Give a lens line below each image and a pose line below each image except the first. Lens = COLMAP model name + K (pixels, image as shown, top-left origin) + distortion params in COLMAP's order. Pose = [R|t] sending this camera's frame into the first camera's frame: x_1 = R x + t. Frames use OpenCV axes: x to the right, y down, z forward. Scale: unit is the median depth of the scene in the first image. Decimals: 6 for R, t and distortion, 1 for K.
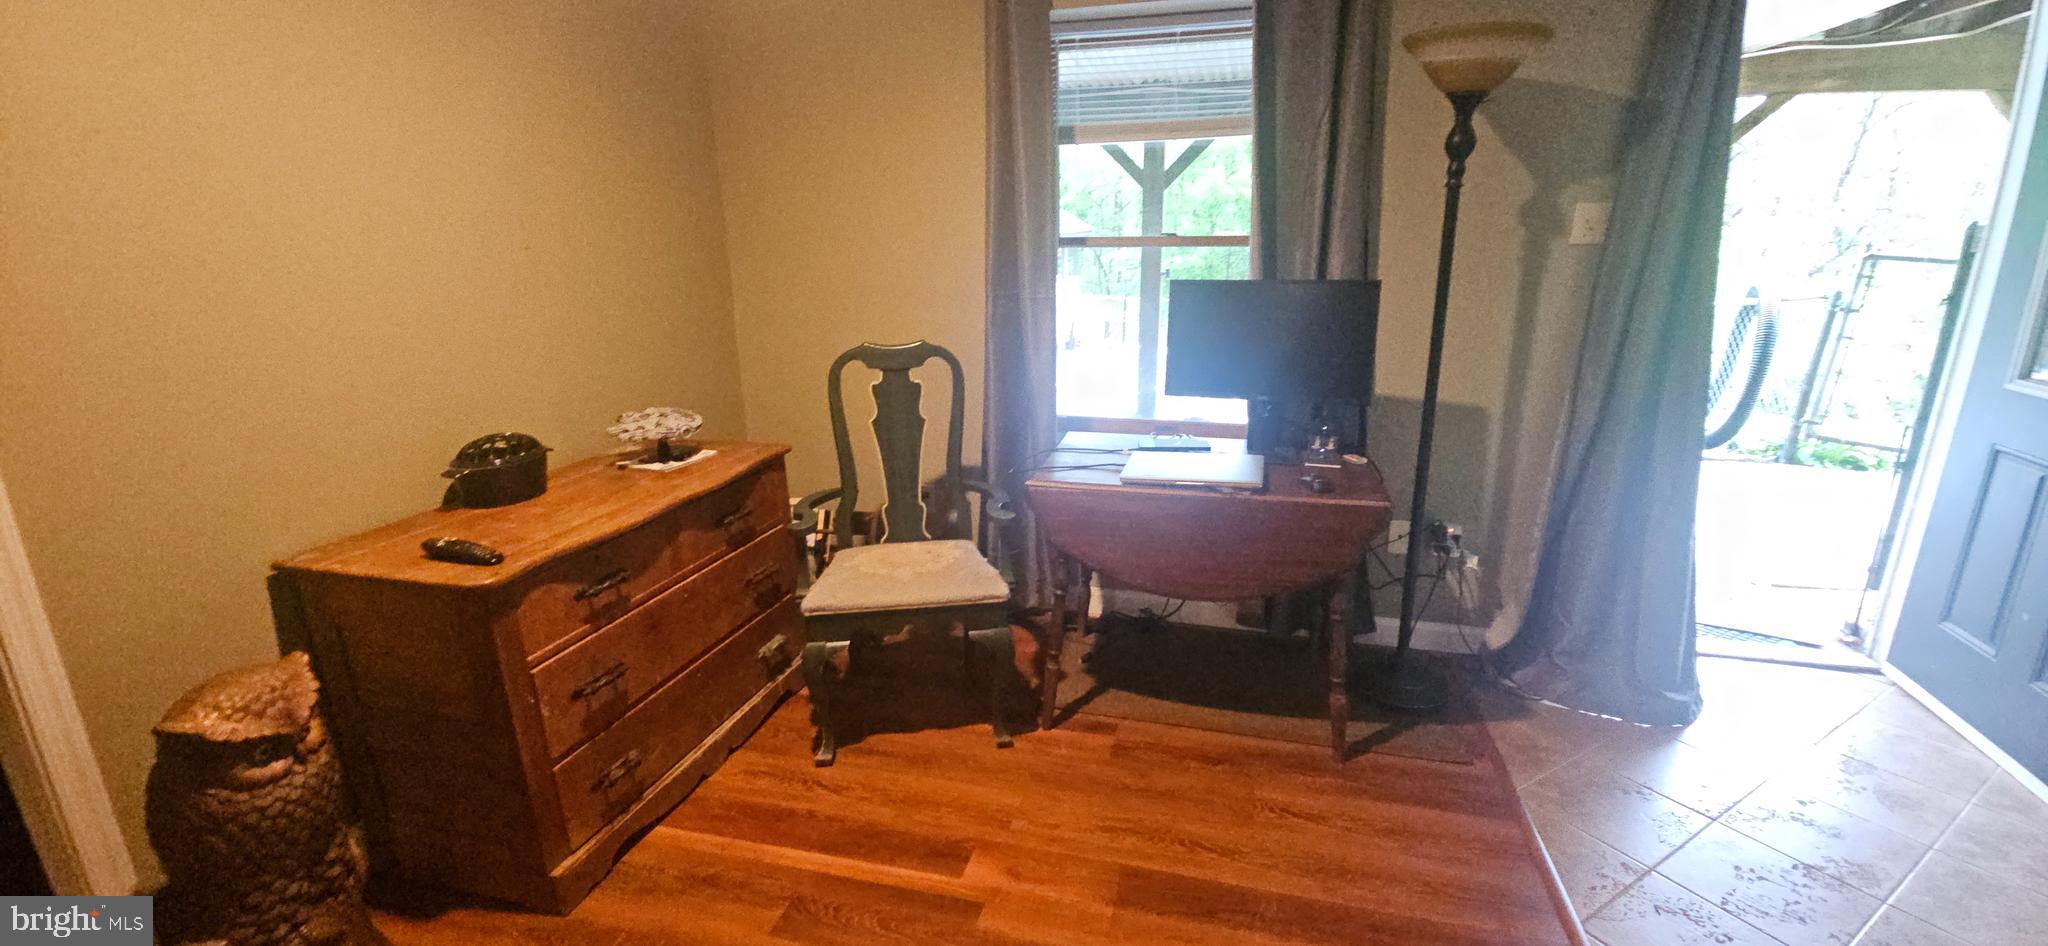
lens RADIAL K [[829.1, 0, 1025.6], [0, 829.1, 461.9], [0, 0, 1]] dist [0.009997, -0.005142]
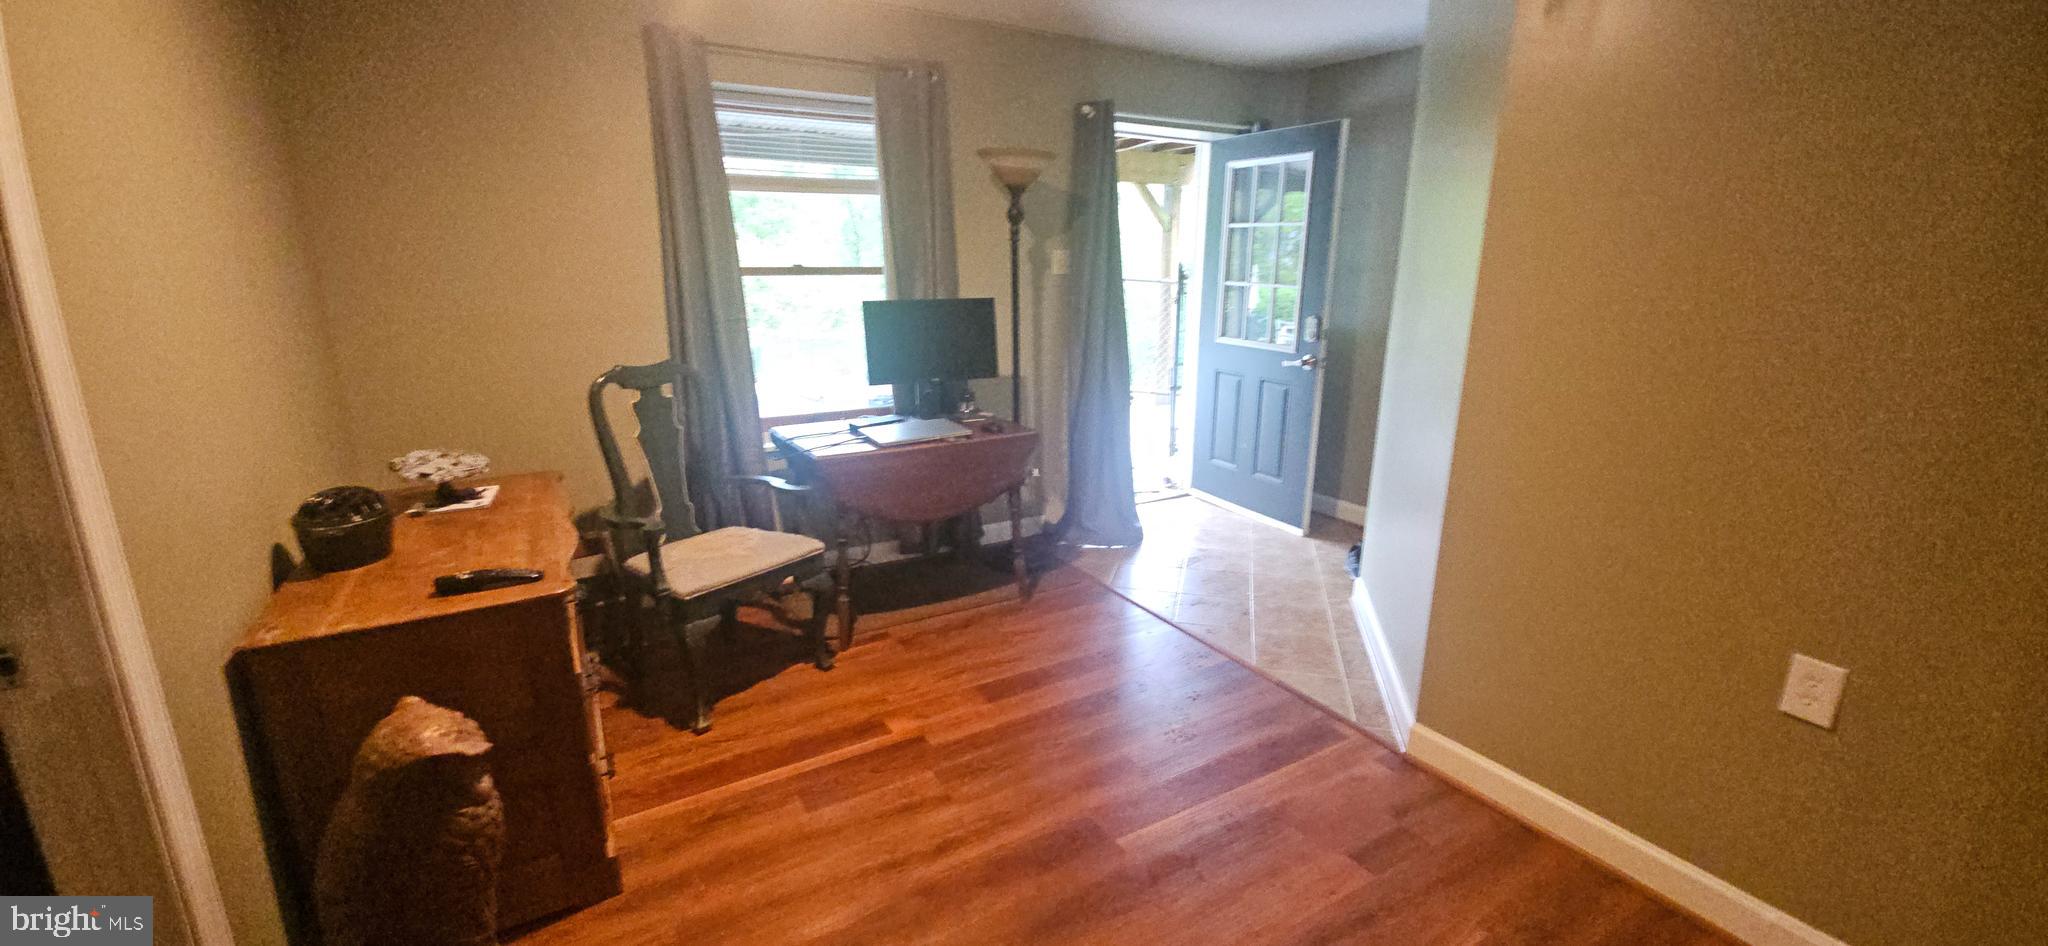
lens RADIAL K [[829.1, 0, 1034.2], [0, 829.1, 466.1], [0, 0, 1]] dist [0.009997, -0.005142]
pose [[0.698539, -0.161634, 0.697078, -0.619927], [0.172331, 0.983483, 0.055352, 0.020202], [-0.694511, 0.081463, 0.714856, -0.148013]]
